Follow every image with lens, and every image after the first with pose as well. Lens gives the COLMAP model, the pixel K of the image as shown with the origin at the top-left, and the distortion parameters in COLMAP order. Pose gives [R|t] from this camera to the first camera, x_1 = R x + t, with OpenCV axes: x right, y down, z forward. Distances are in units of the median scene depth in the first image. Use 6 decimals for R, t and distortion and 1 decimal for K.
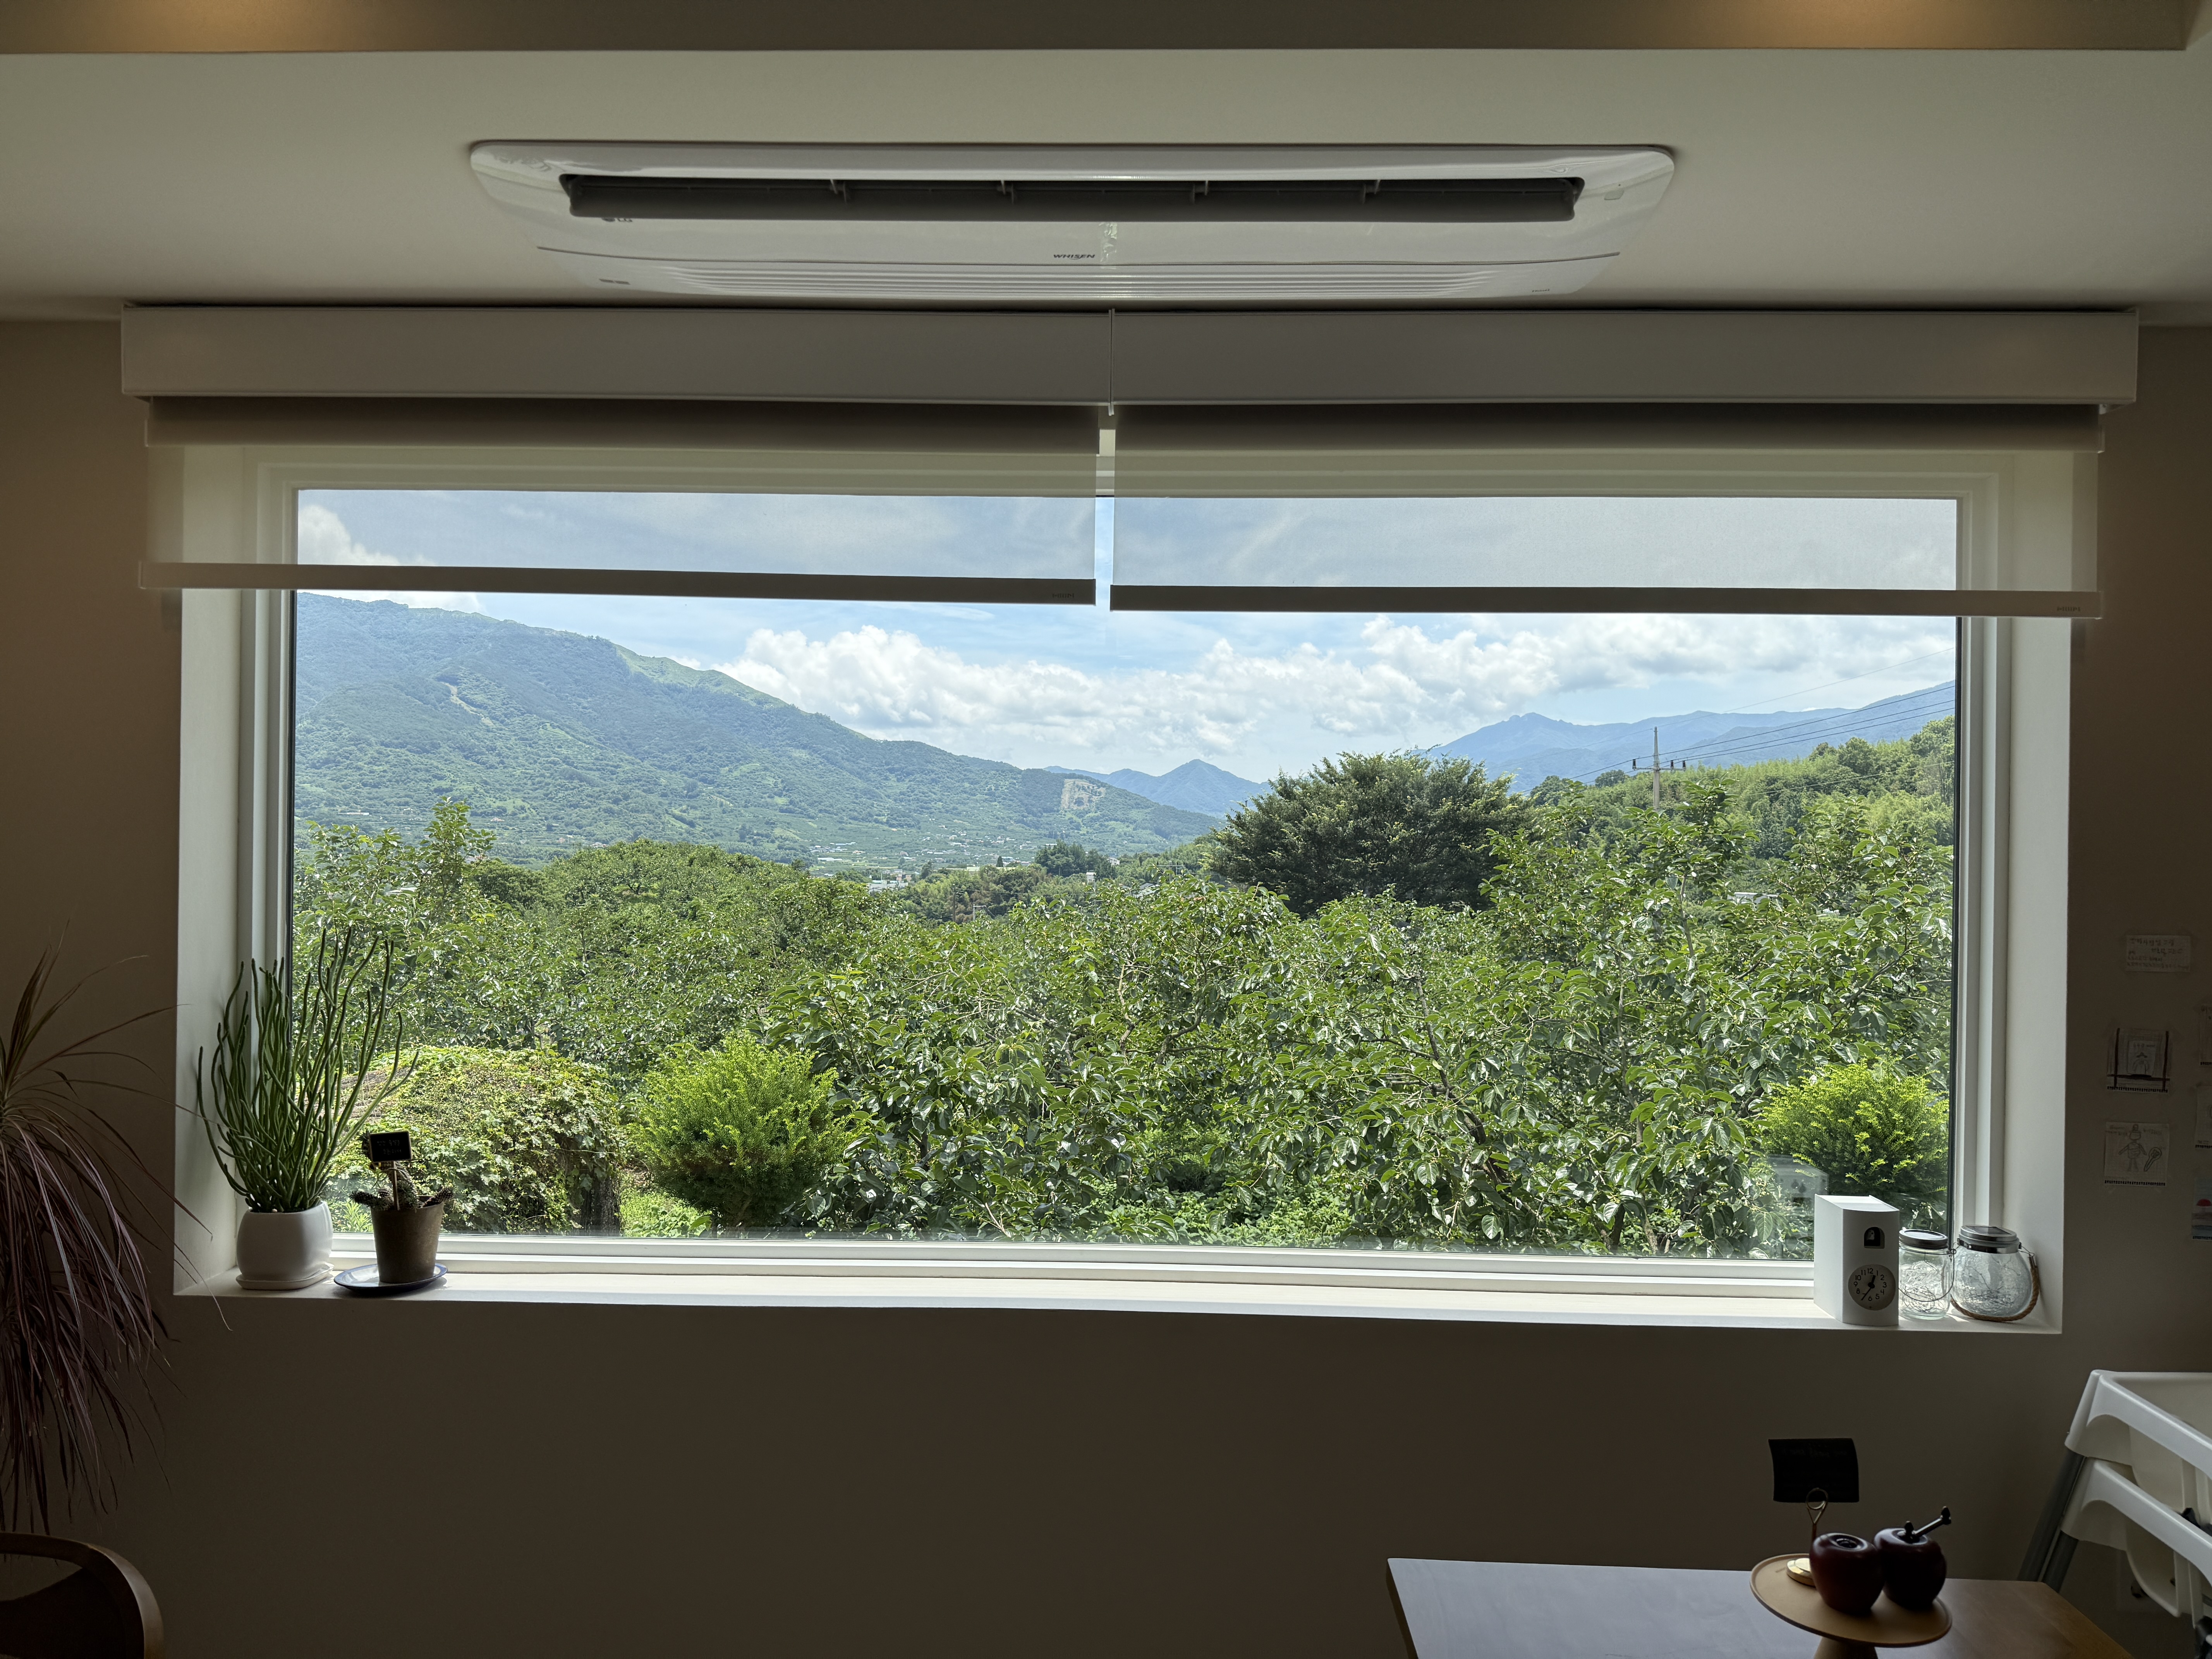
lens RADIAL K [[1527.5, 0, 1087.9], [0, 1527.5, 830.7], [0, 0, 1]] dist [0.136894, -0.172720]
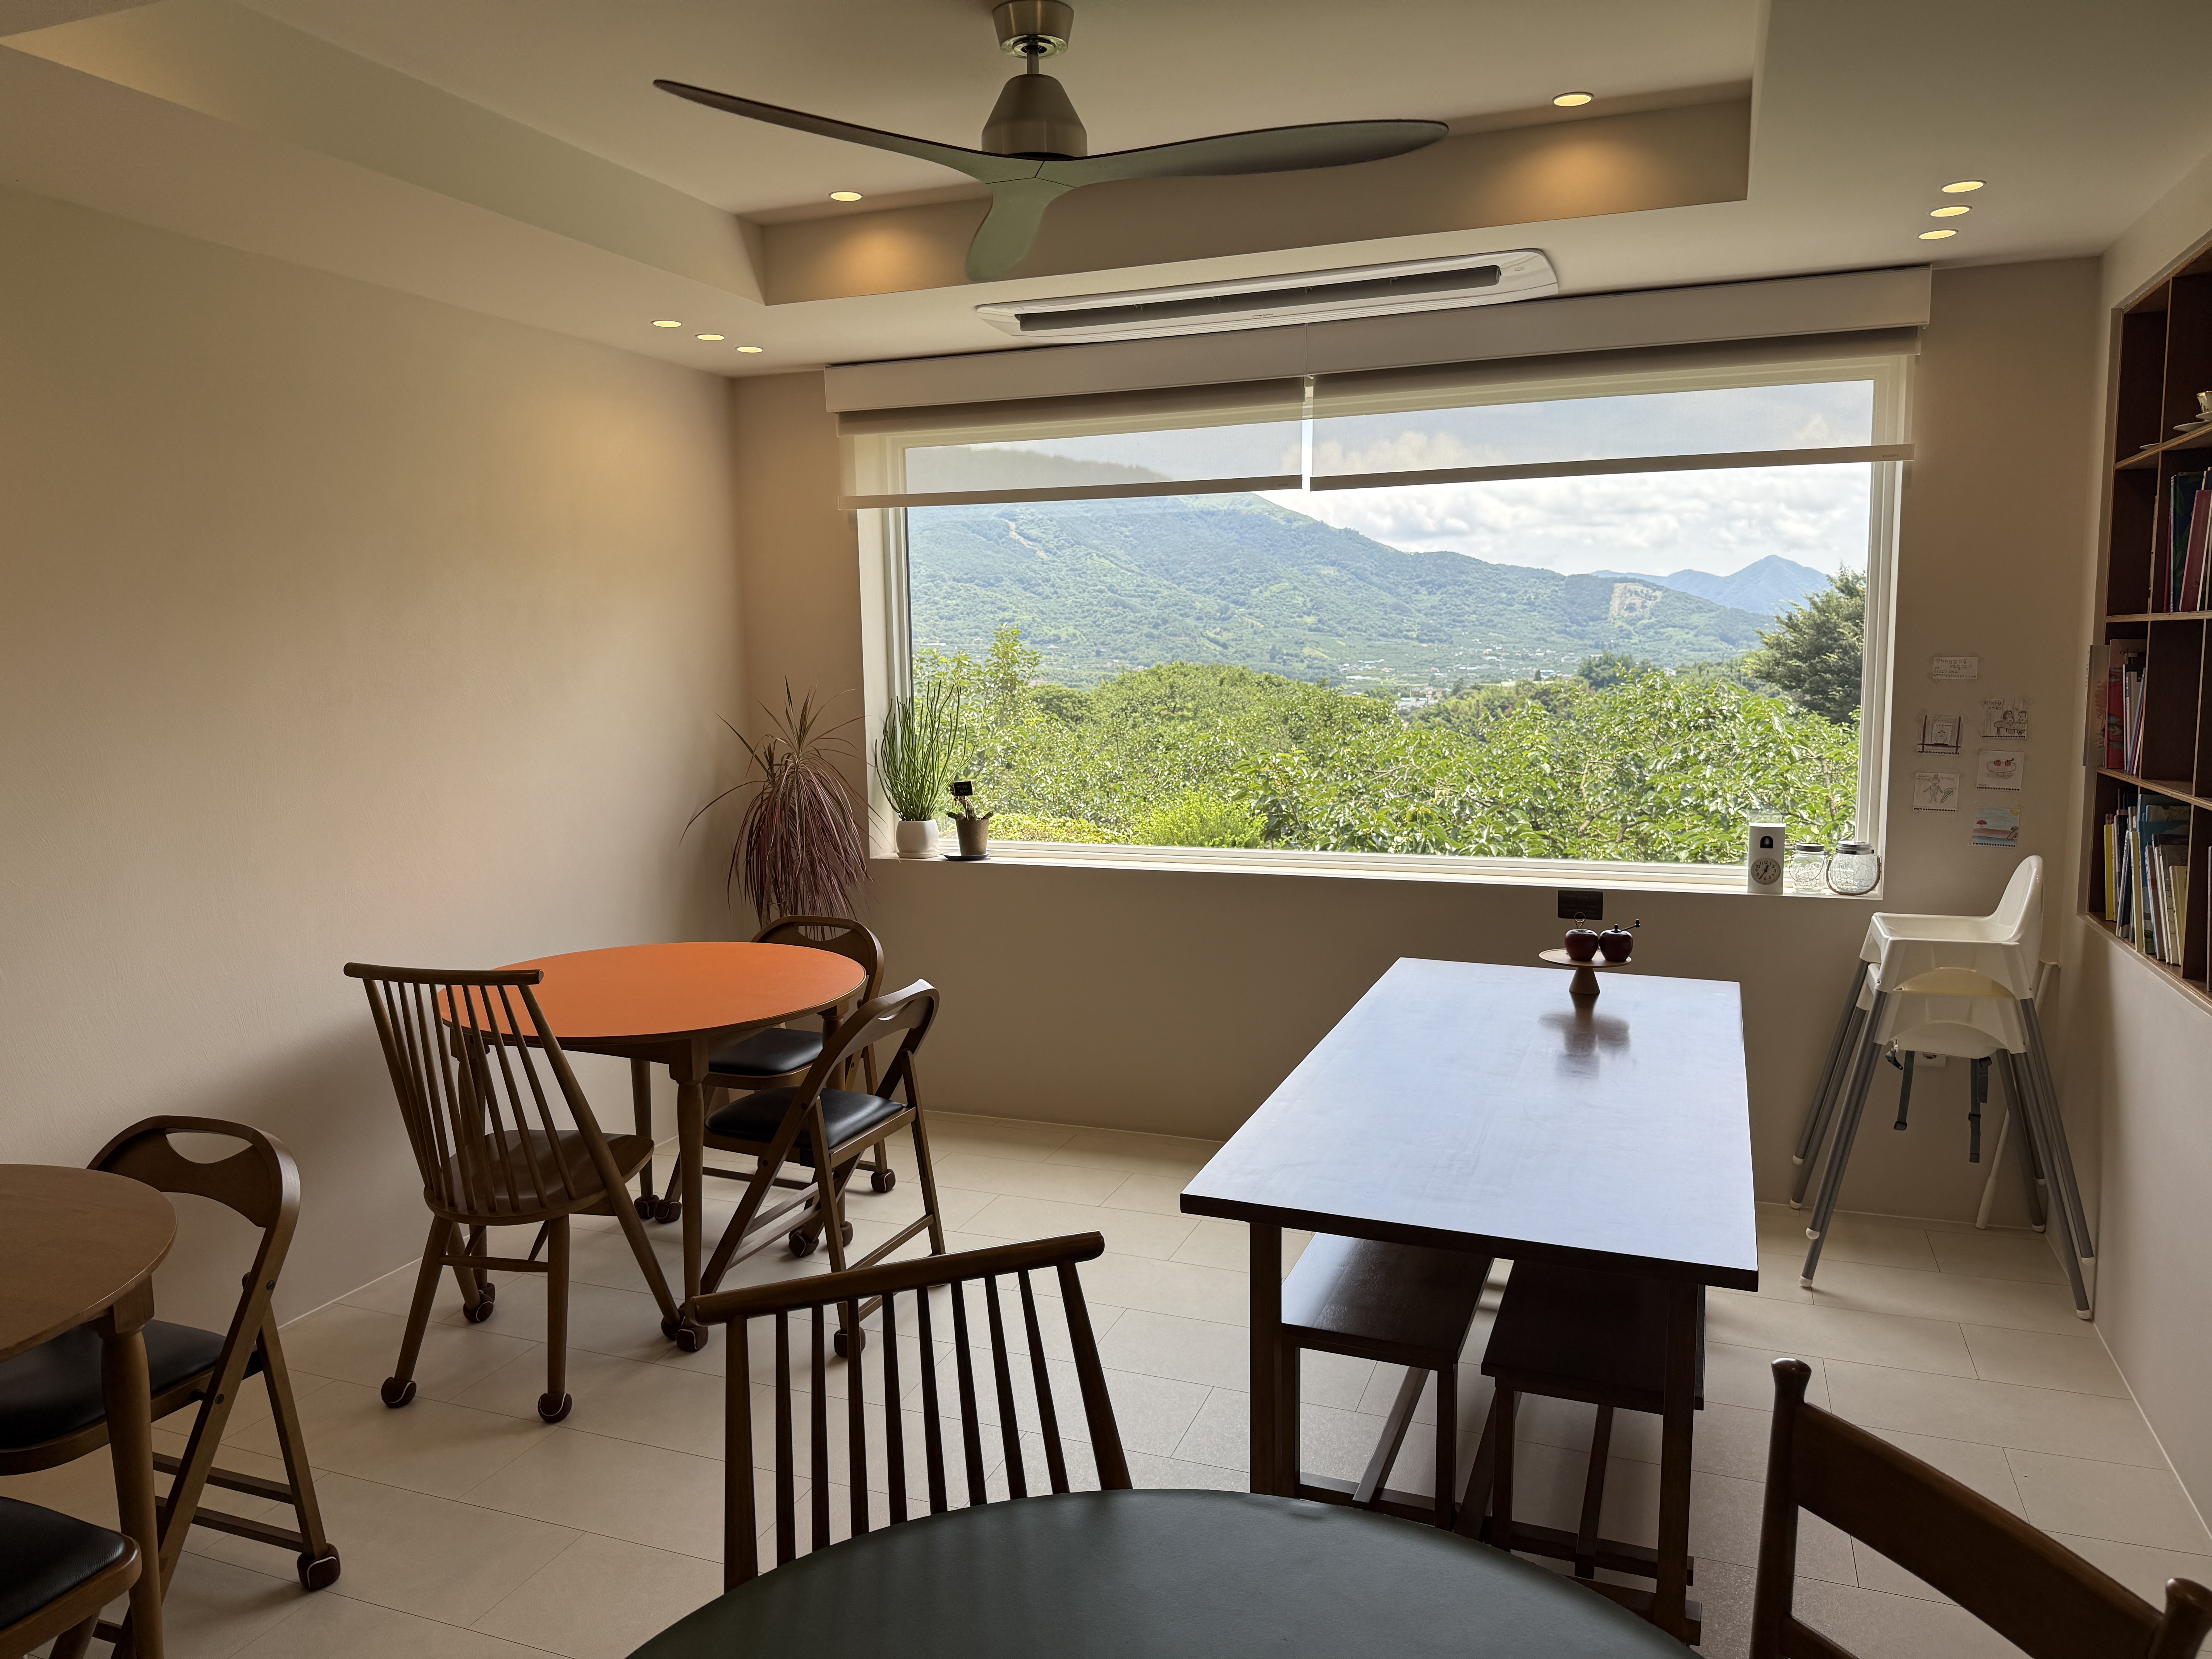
lens RADIAL K [[1527.5, 0, 1087.9], [0, 1527.5, 830.7], [0, 0, 1]] dist [0.136894, -0.172720]
pose [[0.942042, 0.014445, -0.335184, 0.118325], [0.025061, 0.993252, 0.113239, 0.012050], [0.334558, -0.115077, 0.935323, -0.255889]]
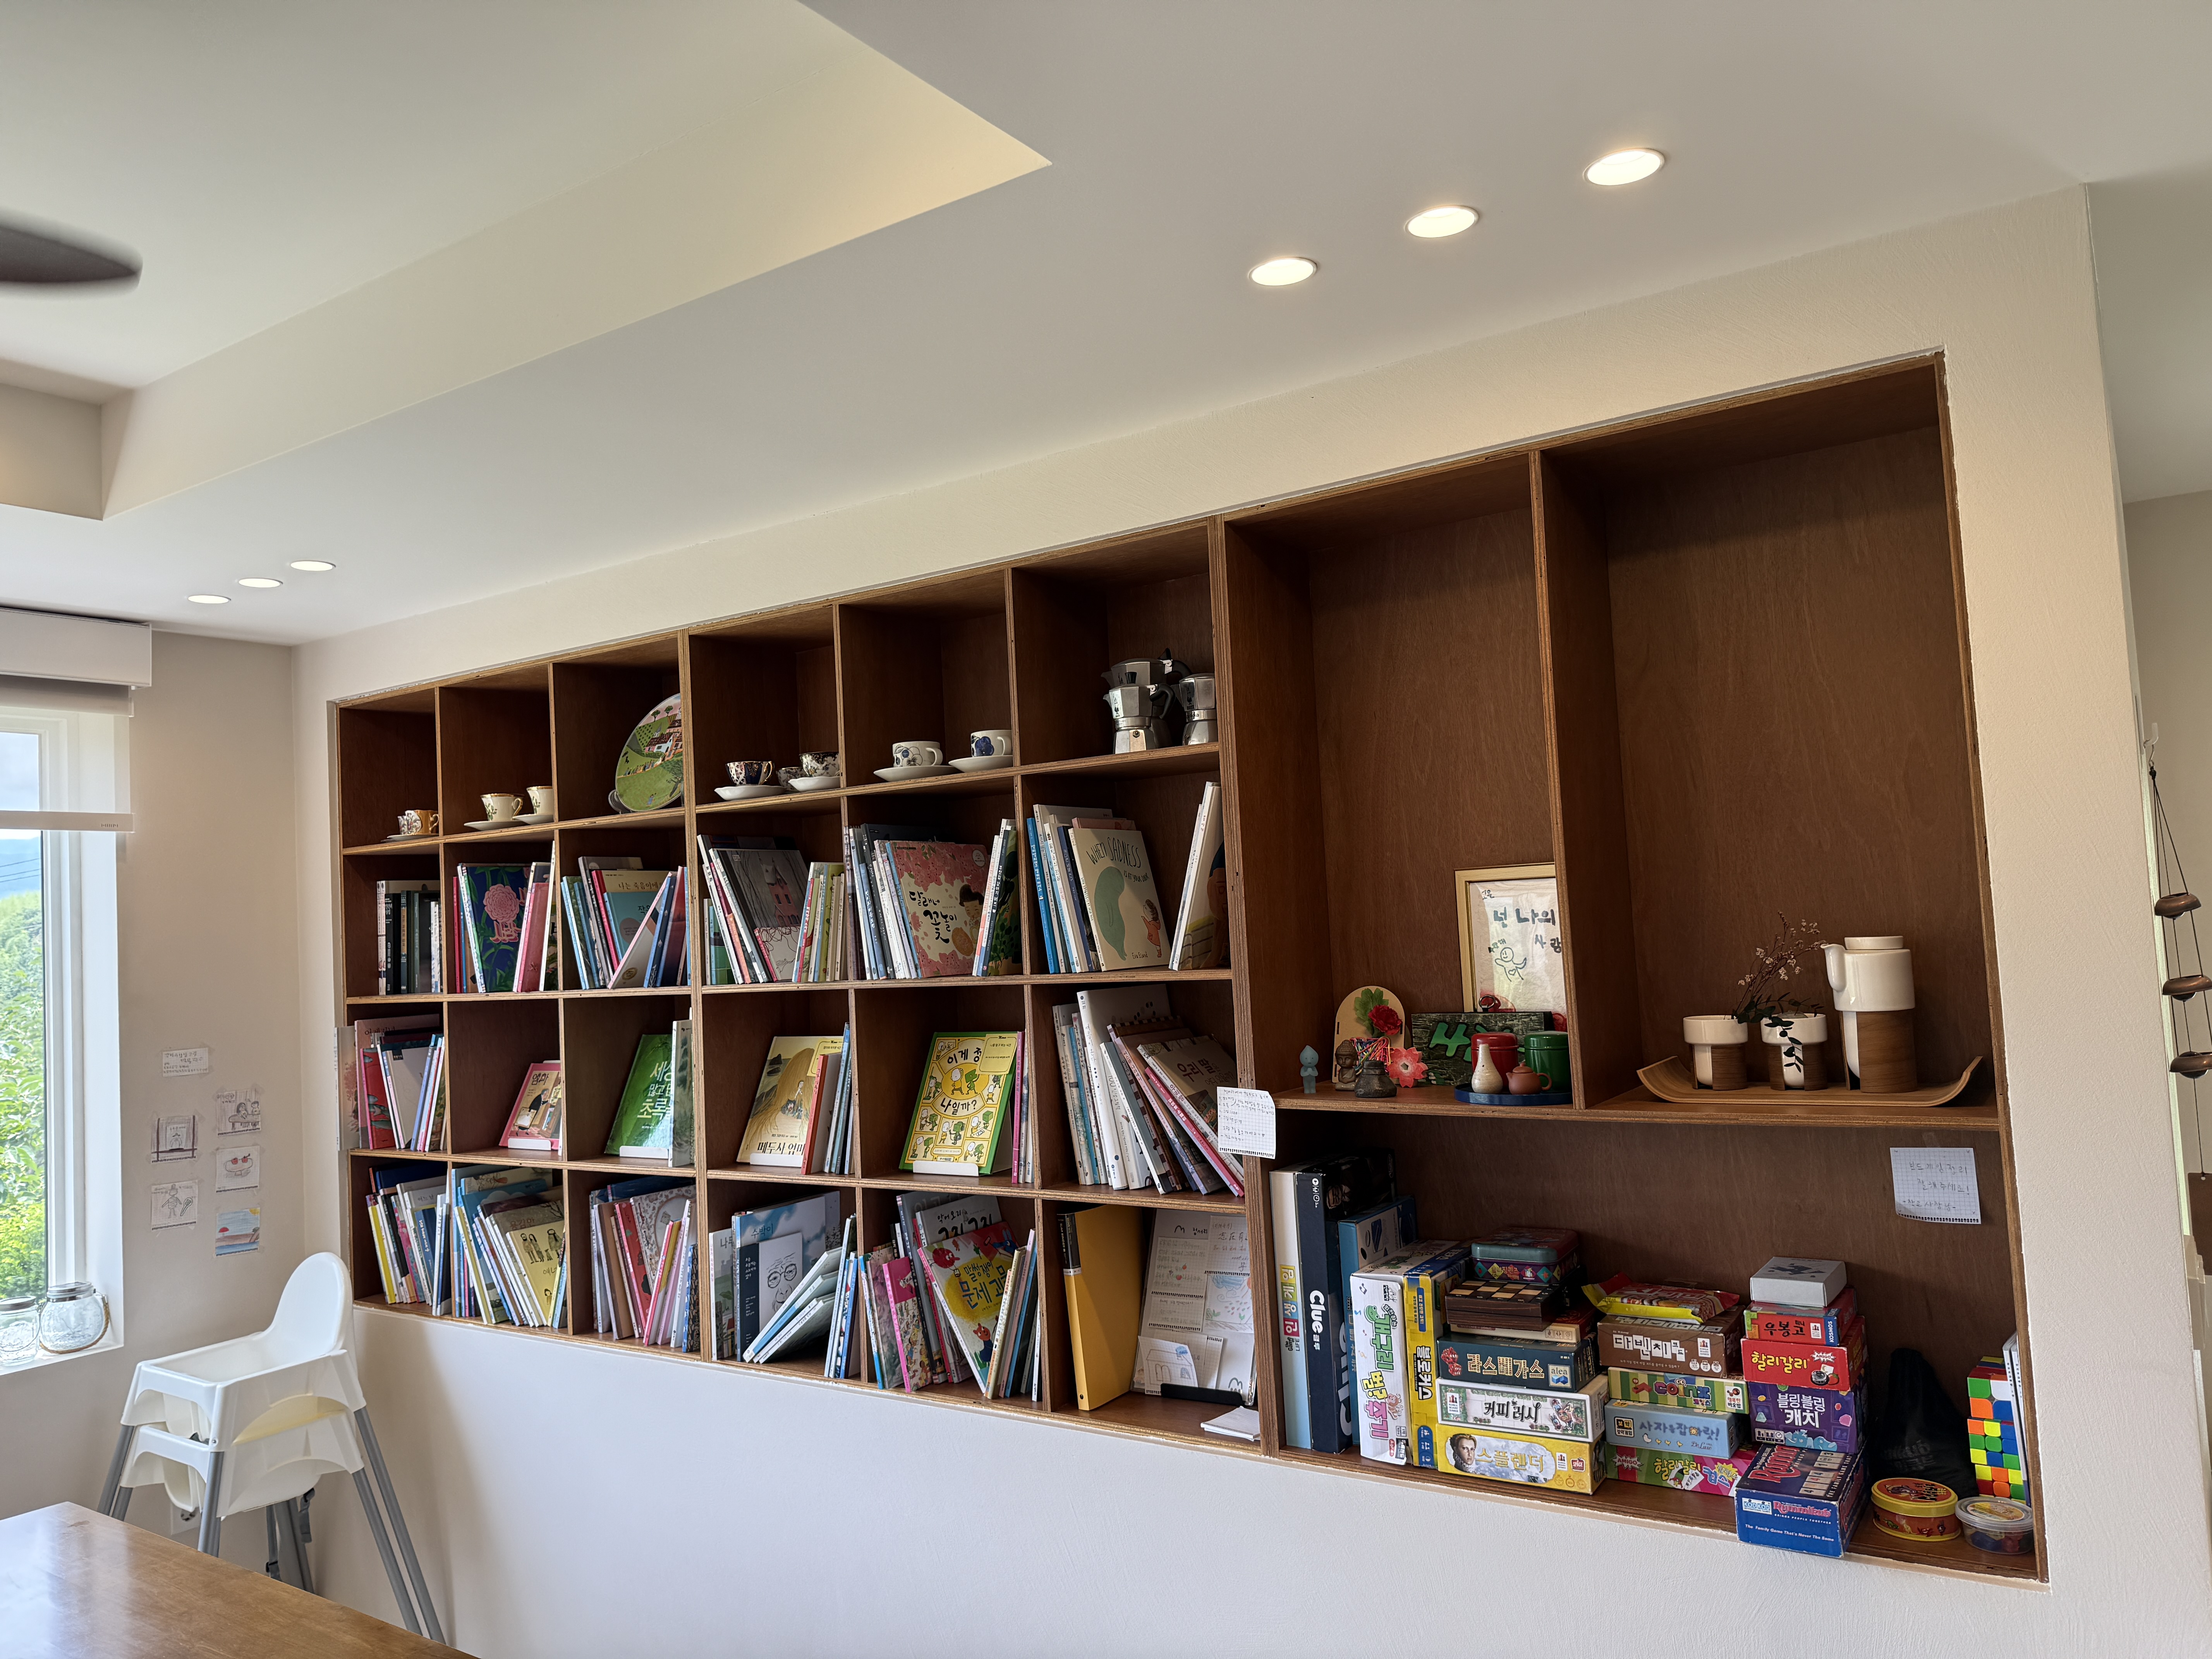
lens RADIAL K [[1556.0, 0, 1100.7], [0, 1556.0, 817.5], [0, 0, 1]] dist [-0.002517, -0.003417]
pose [[0.528937, 0.016039, 0.848510, -0.028674], [0.060303, 0.996584, -0.056429, -0.004698], [-0.846516, 0.081015, 0.526163, -0.151501]]
